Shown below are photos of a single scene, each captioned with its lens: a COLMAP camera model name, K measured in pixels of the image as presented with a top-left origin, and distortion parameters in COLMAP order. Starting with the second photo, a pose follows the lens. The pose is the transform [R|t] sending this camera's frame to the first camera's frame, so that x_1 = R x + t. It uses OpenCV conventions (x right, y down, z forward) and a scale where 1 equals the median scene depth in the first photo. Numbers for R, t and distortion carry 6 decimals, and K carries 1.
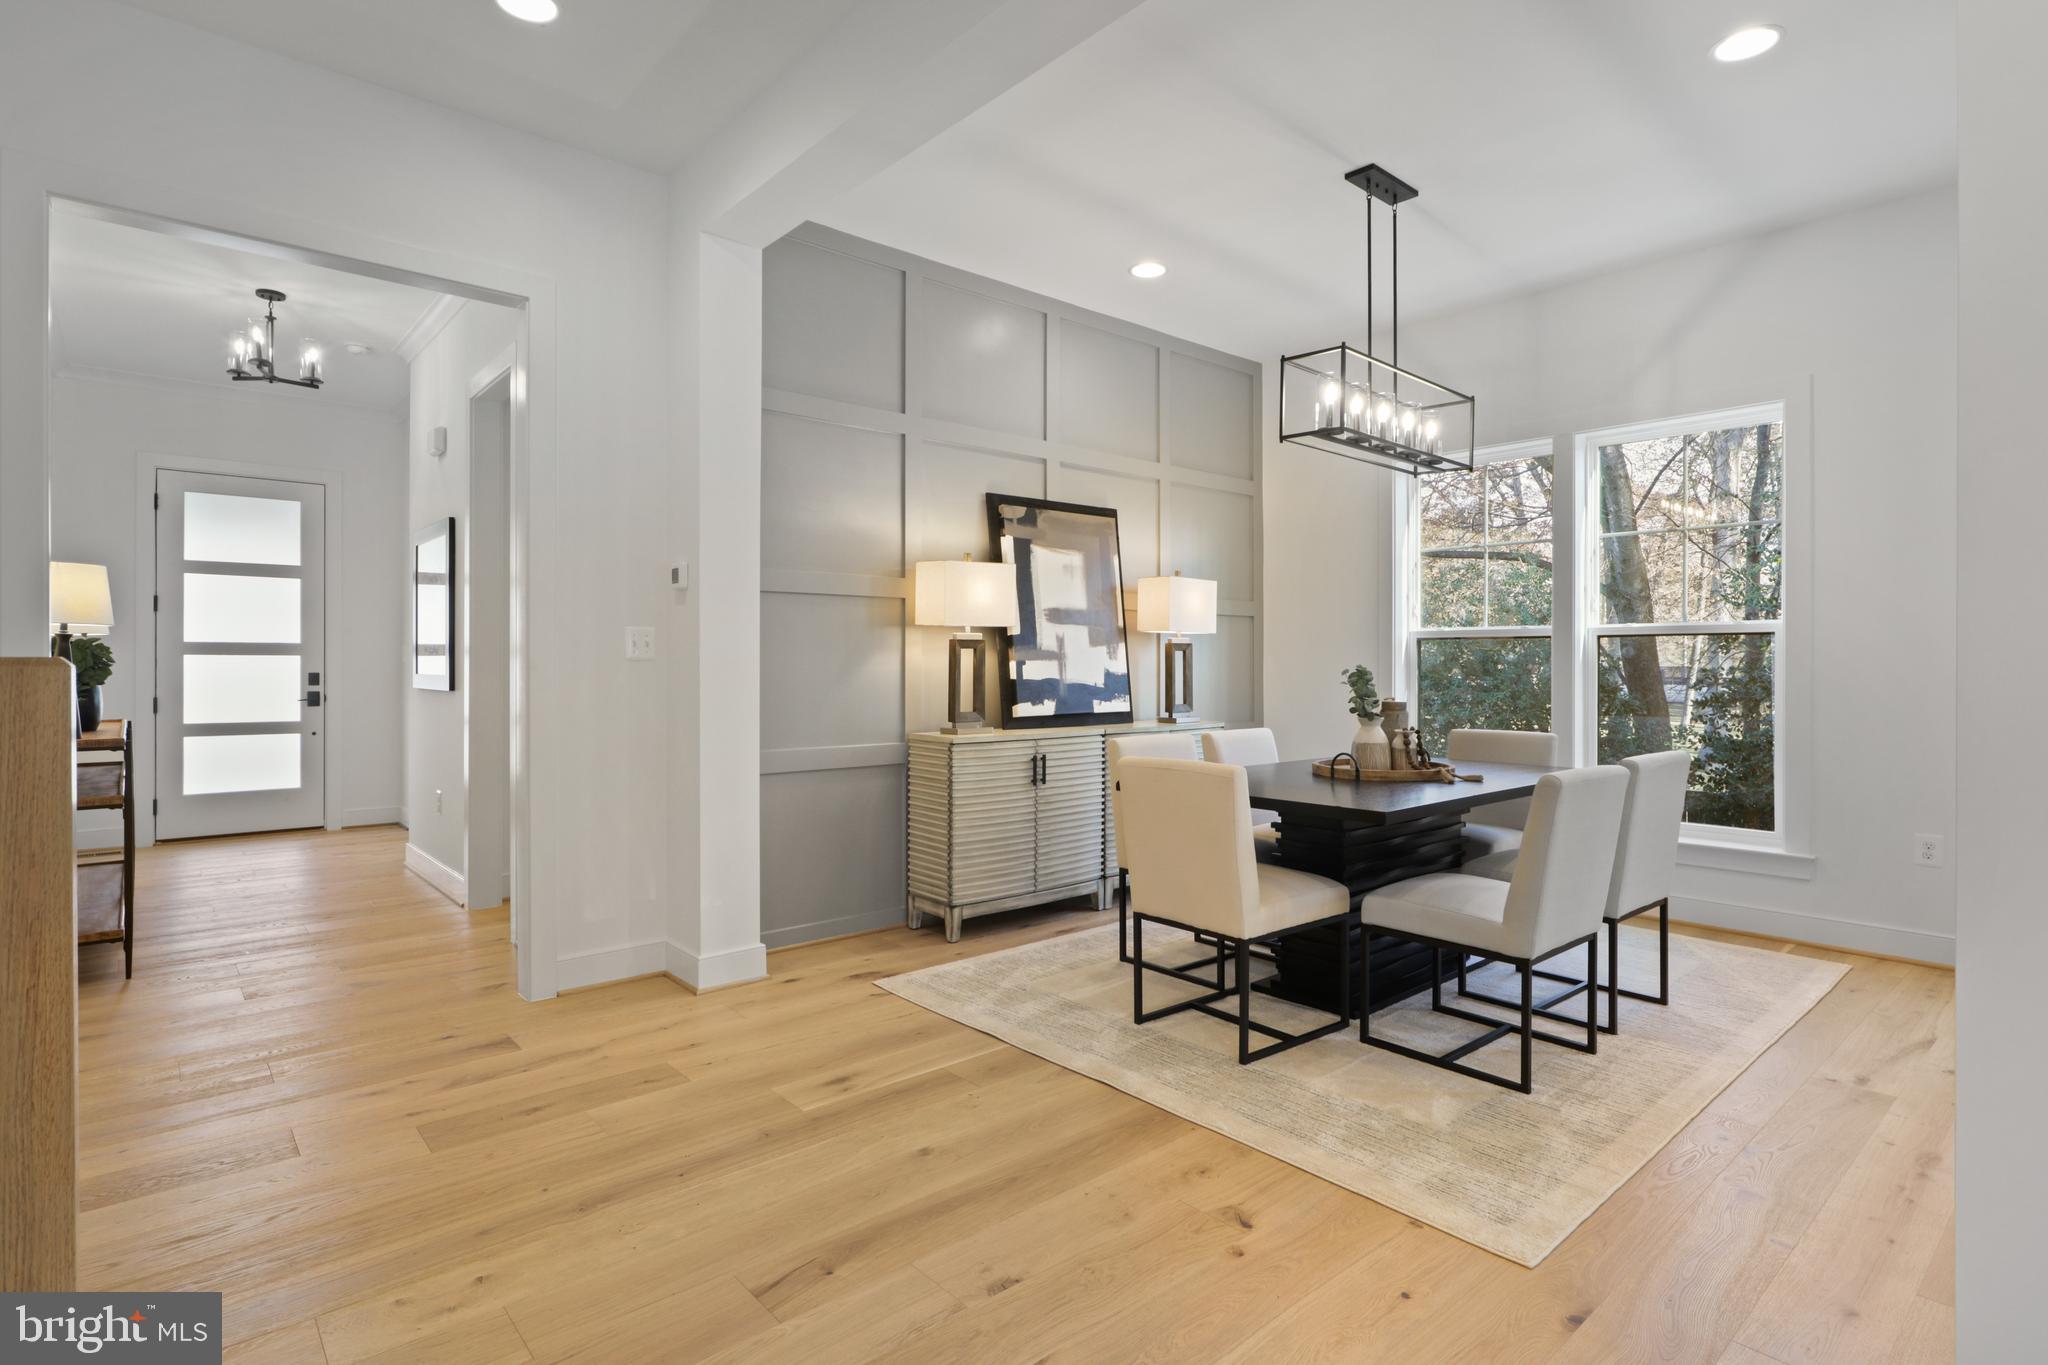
lens RADIAL K [[1030.7, 0, 1033.9], [0, 1030.7, 657.9], [0, 0, 1]] dist [-0.020517, 0.008944]
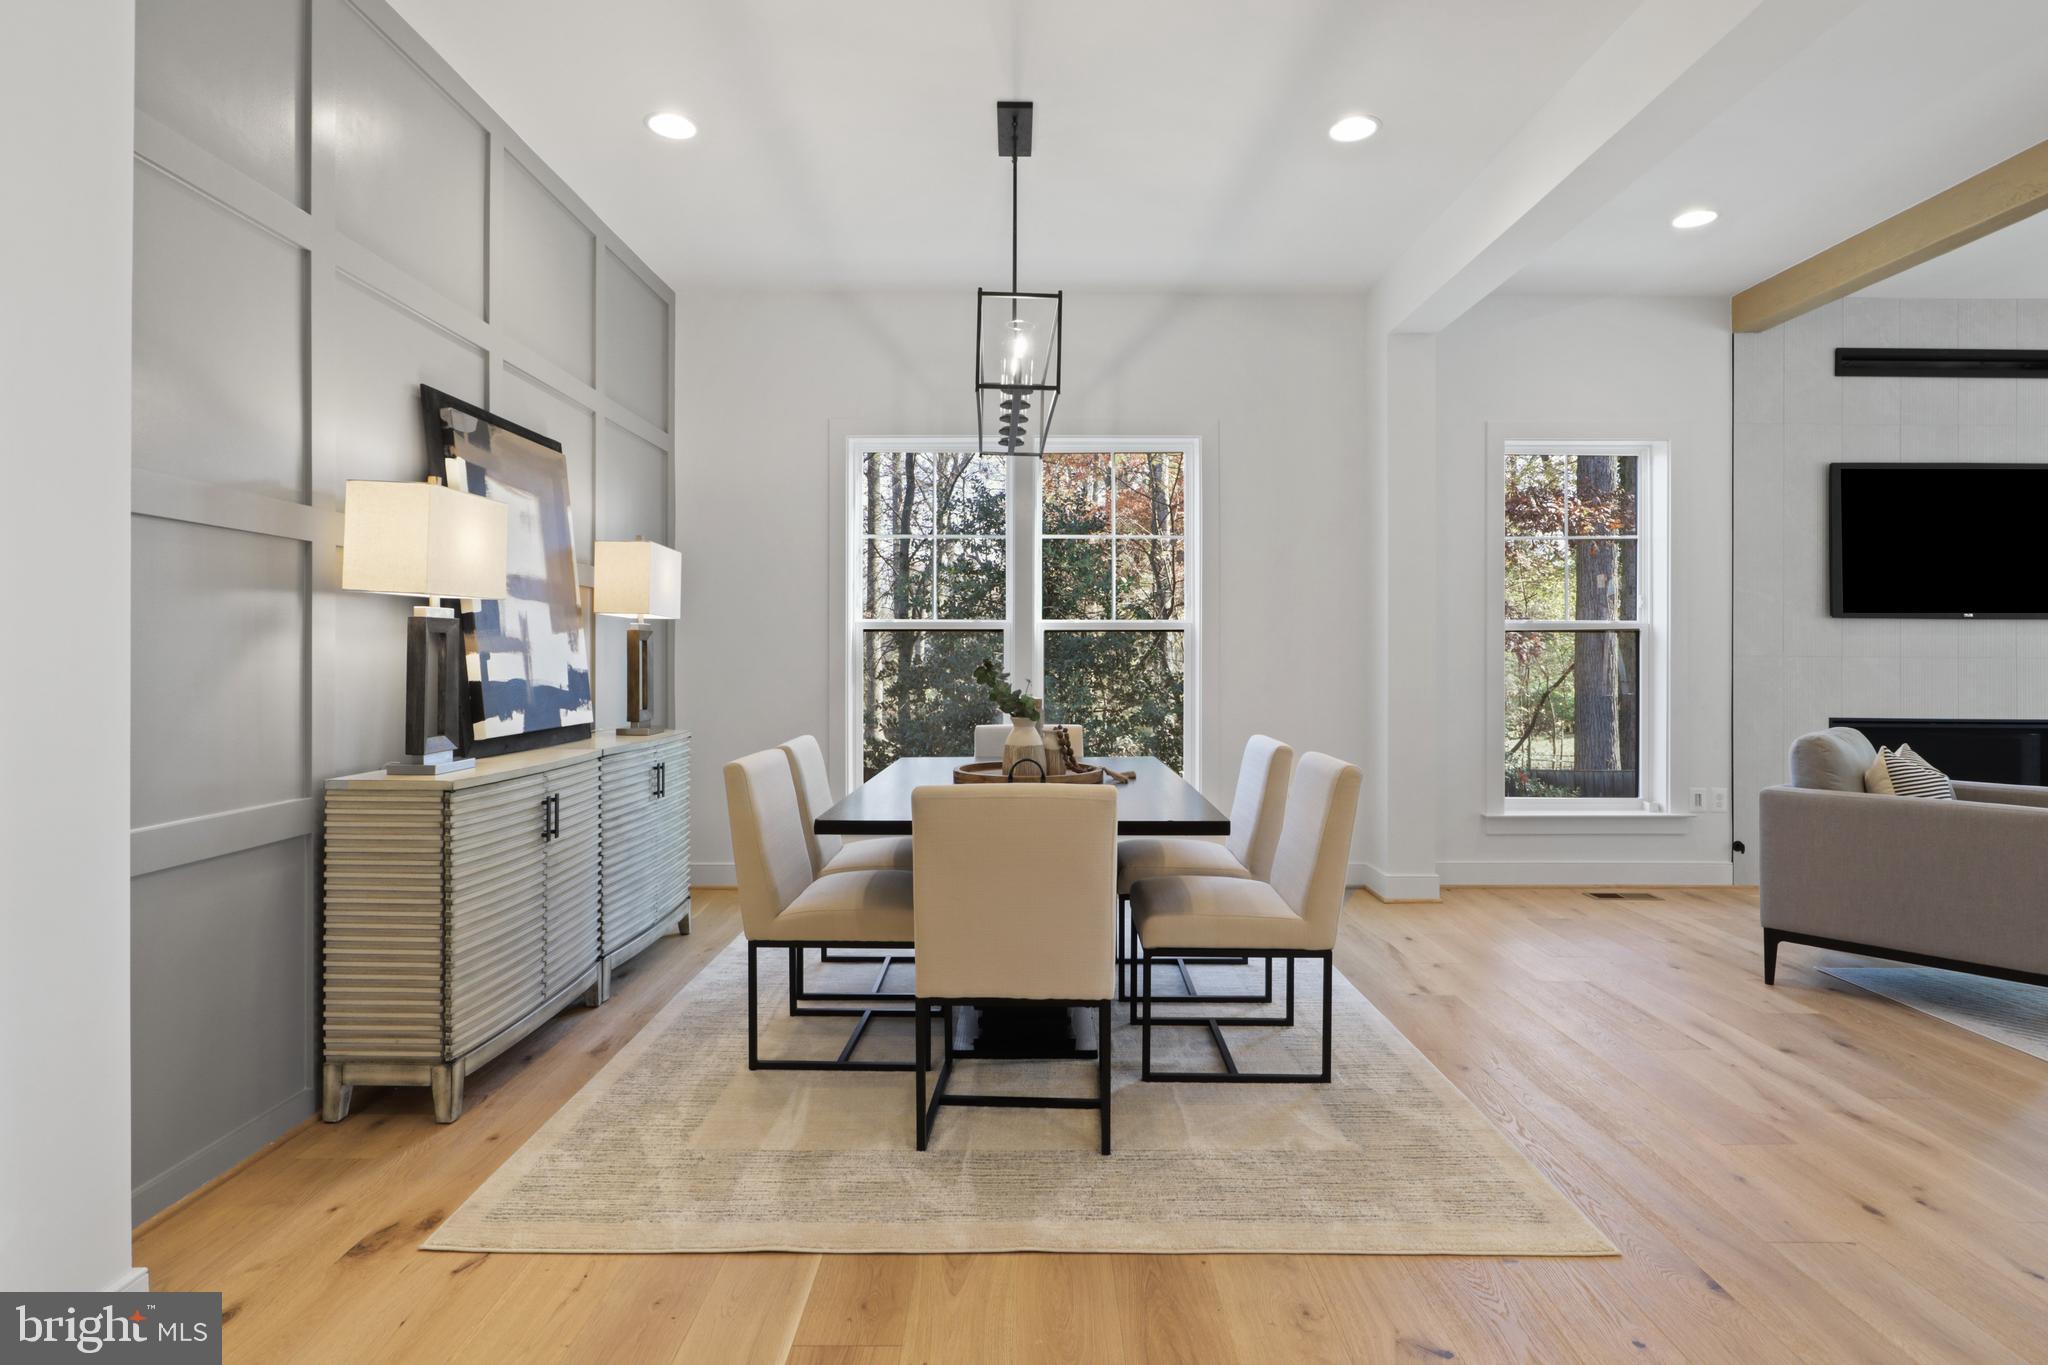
lens RADIAL K [[1030.7, 0, 1033.9], [0, 1030.7, 657.9], [0, 0, 1]] dist [-0.020517, 0.008944]
pose [[0.664413, -0.001703, 0.747364, -0.284438], [-0.003256, 0.999981, 0.005174, 0.001574], [-0.747359, -0.005871, 0.664395, 0.333913]]
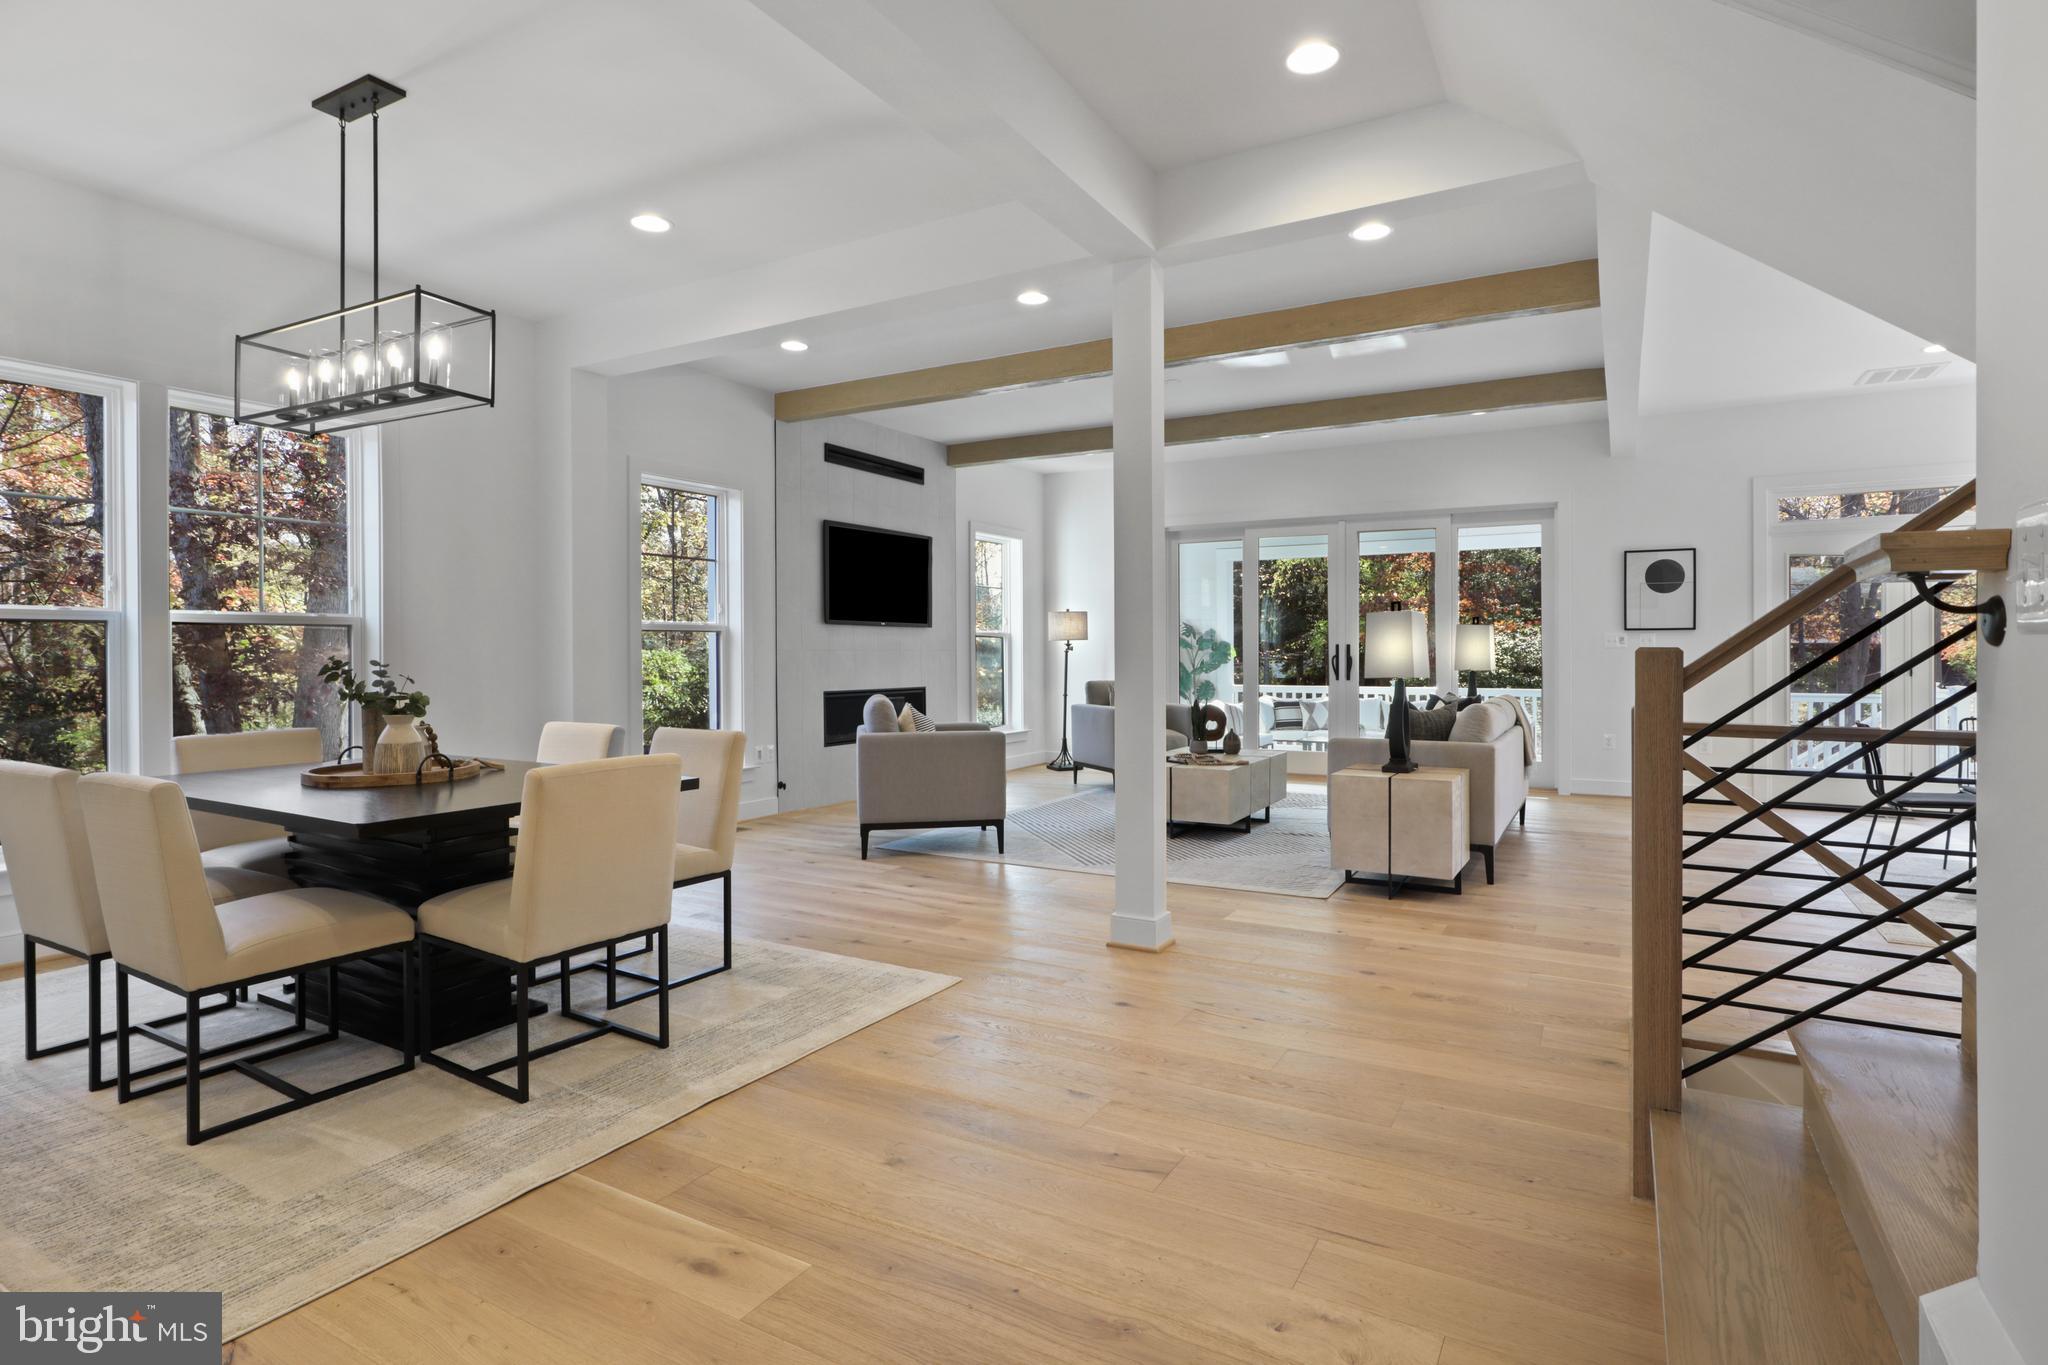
lens RADIAL K [[1030.7, 0, 1033.9], [0, 1030.7, 657.9], [0, 0, 1]] dist [-0.020517, 0.008944]
pose [[-0.315614, -0.008021, 0.948854, -0.569100], [-0.000776, 0.999966, 0.008195, 0.001212], [-0.948887, 0.001850, -0.315610, 0.636880]]
